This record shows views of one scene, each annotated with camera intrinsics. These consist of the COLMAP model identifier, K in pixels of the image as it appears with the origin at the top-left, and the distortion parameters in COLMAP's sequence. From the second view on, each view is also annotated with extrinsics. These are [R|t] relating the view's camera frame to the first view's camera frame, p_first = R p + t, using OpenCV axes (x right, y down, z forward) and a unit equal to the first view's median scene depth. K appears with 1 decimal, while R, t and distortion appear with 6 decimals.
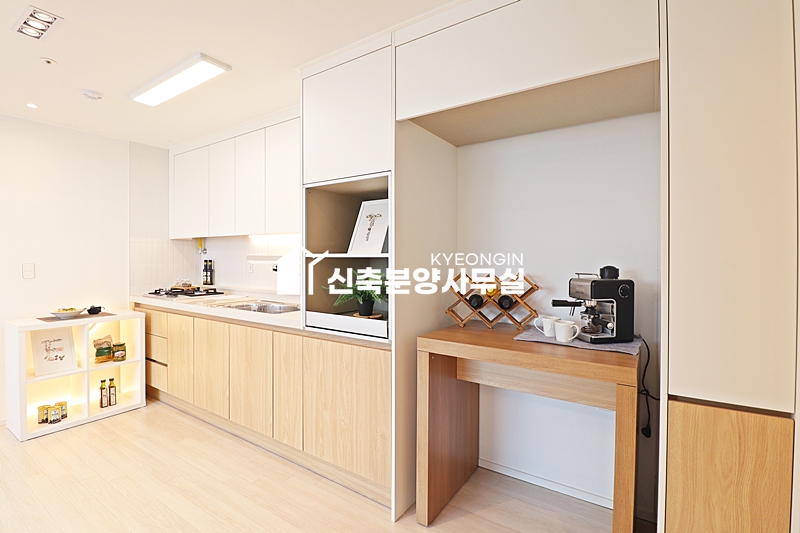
lens RADIAL K [[376.6, 0, 406.5], [0, 376.6, 262.7], [0, 0, 1]] dist [-0.008434, -0.008705]
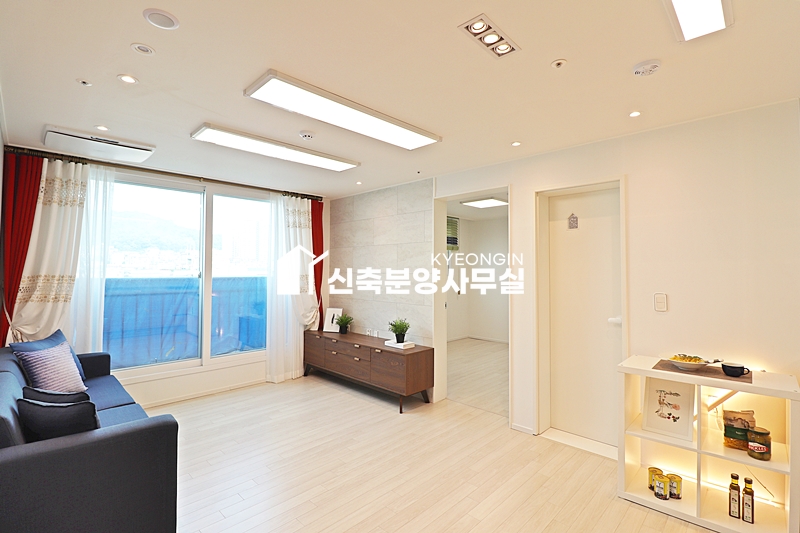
lens RADIAL K [[376.6, 0, 392.4], [0, 376.6, 259.0], [0, 0, 1]] dist [-0.008434, -0.008705]
pose [[-0.218636, -0.031548, -0.975296, -0.043511], [-0.017314, 0.999445, -0.028447, -0.054030], [0.975653, 0.010667, -0.219061, 0.736099]]
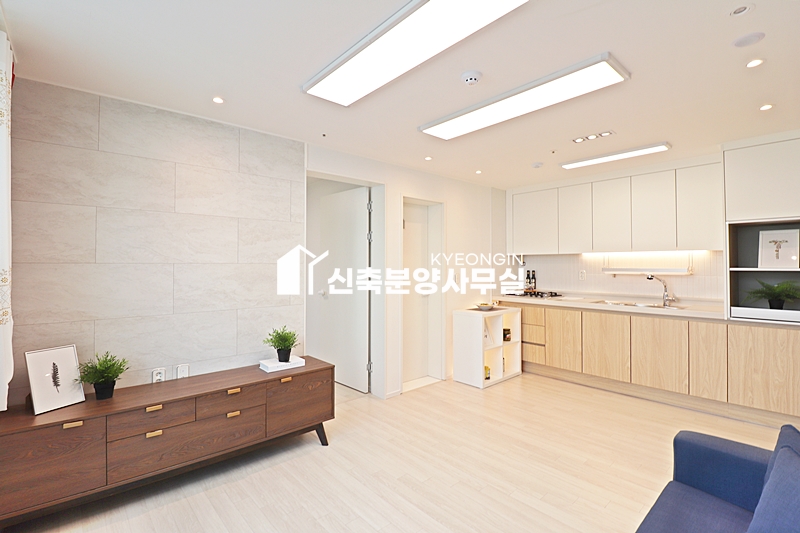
lens RADIAL K [[376.6, 0, 399.7], [0, 376.6, 260.4], [0, 0, 1]] dist [-0.008434, -0.008705]
pose [[0.966466, -0.006020, -0.256725, -1.089944], [-0.000781, 0.999652, -0.026381, -0.013949], [0.256794, 0.025697, 0.966124, -0.714515]]
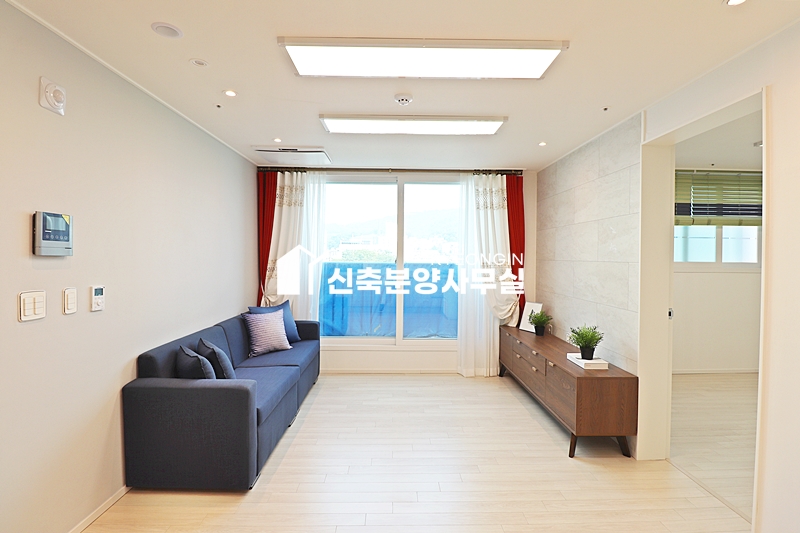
lens RADIAL K [[376.6, 0, 392.3], [0, 376.6, 259.6], [0, 0, 1]] dist [-0.008434, -0.008705]
pose [[-0.837001, -0.004414, -0.547184, -0.556739], [-0.018259, 0.999636, 0.019867, -0.056133], [0.546897, 0.026620, -0.836777, 1.068970]]
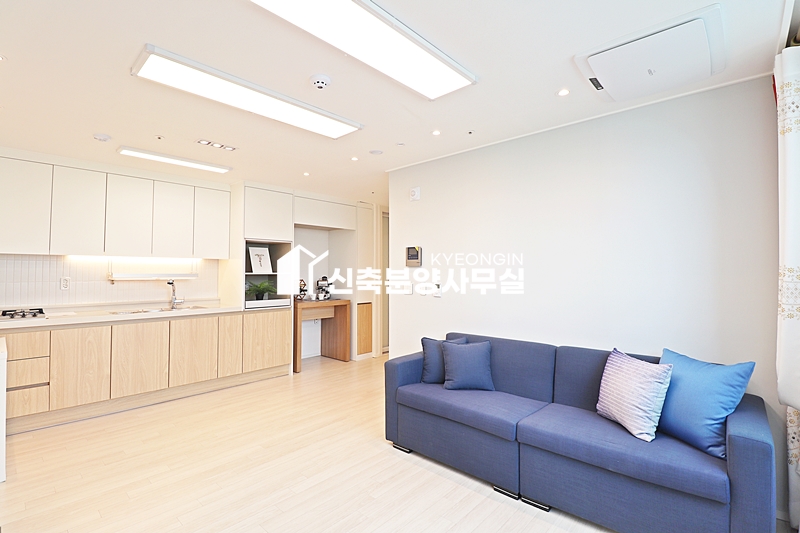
lens RADIAL K [[376.6, 0, 401.2], [0, 376.6, 263.8], [0, 0, 1]] dist [-0.008434, -0.008705]
pose [[0.154045, 0.017628, 0.987907, -2.012287], [0.015968, 0.999666, -0.020327, -0.016144], [-0.987935, 0.018906, 0.153712, -0.129909]]
